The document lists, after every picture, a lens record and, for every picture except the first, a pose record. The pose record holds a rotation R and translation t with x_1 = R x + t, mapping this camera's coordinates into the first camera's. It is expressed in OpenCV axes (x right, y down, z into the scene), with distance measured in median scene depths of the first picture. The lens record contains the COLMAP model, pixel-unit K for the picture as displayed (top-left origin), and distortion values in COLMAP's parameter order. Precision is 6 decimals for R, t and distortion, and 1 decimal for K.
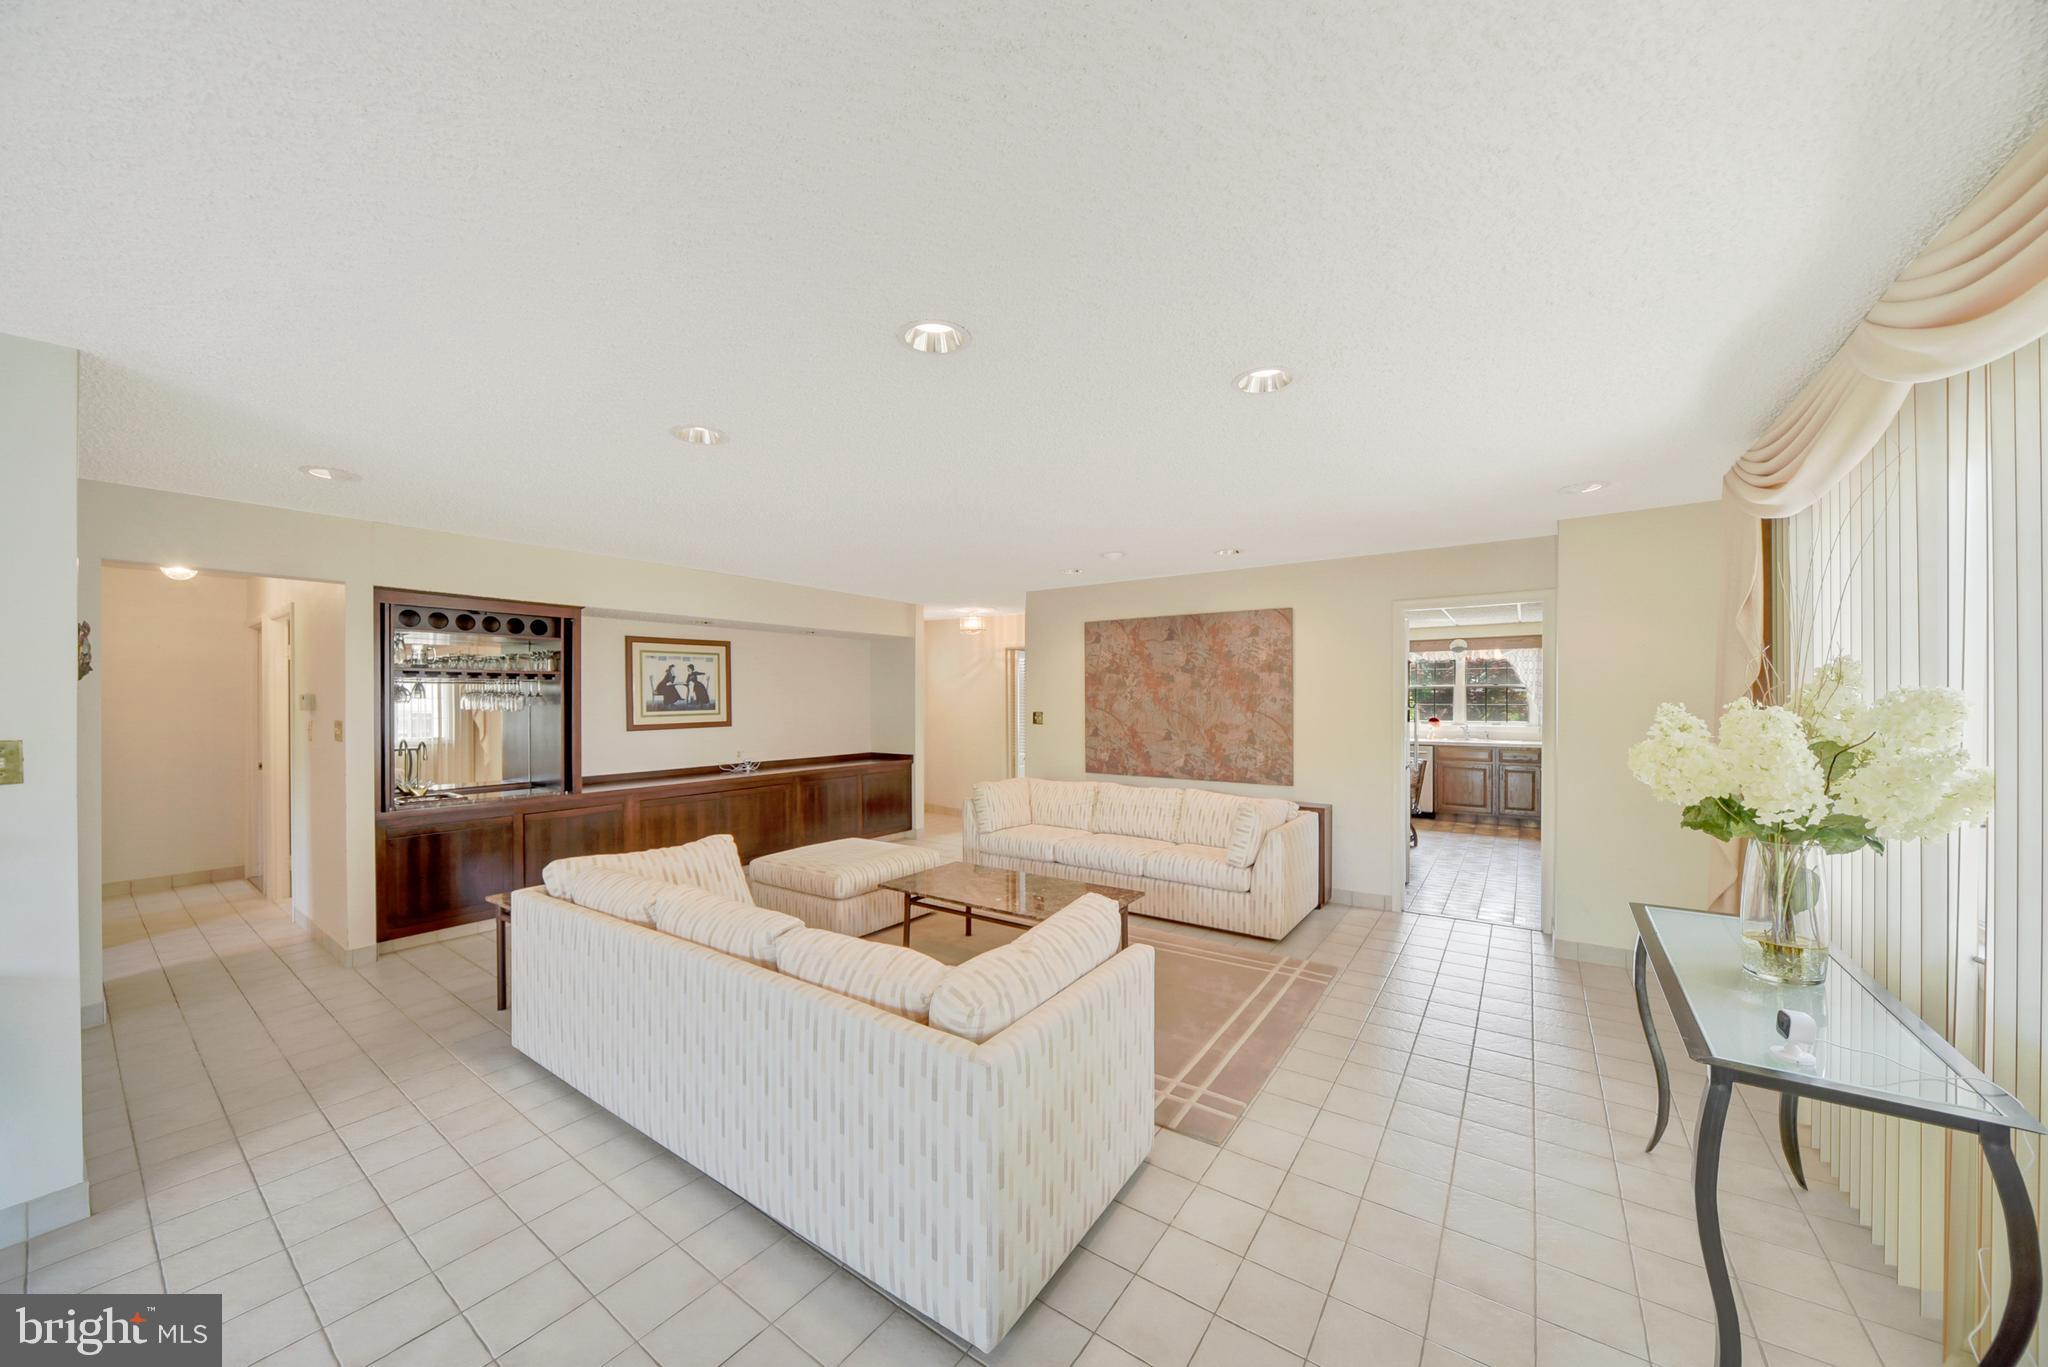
lens RADIAL K [[720.7, 0, 1019.5], [0, 720.7, 698.3], [0, 0, 1]] dist [-0.010467, 0.000833]
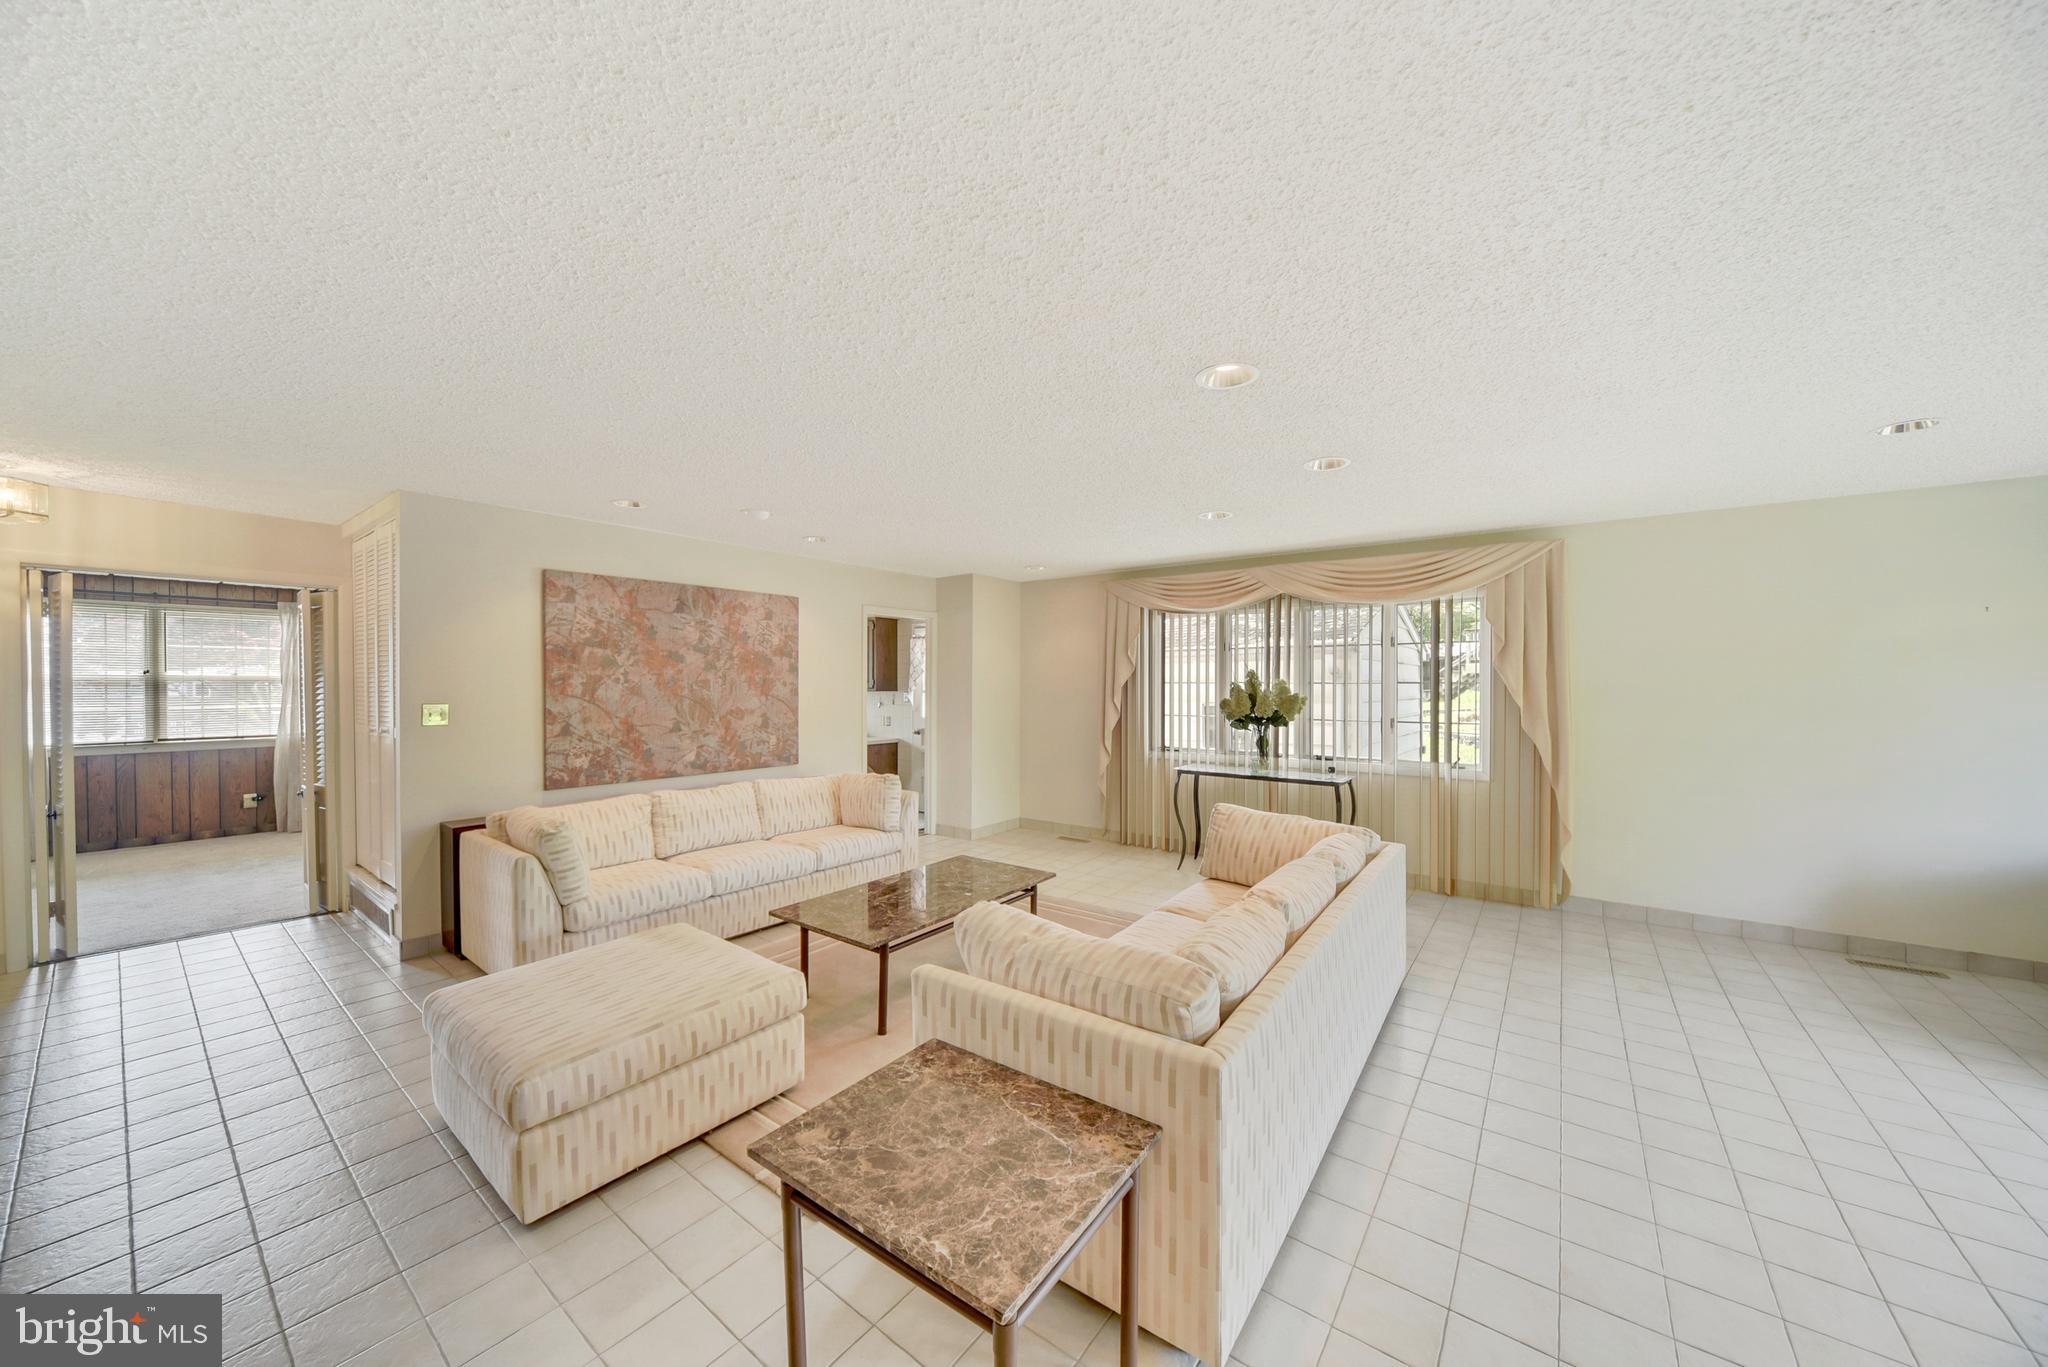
lens RADIAL K [[720.7, 0, 1039.1], [0, 720.7, 677.5], [0, 0, 1]] dist [-0.010467, 0.000833]
pose [[0.021443, 0.005920, 0.999753, -0.601949], [-0.004214, 0.999974, -0.005831, -0.001735], [-0.999761, -0.004088, 0.021467, 0.547189]]
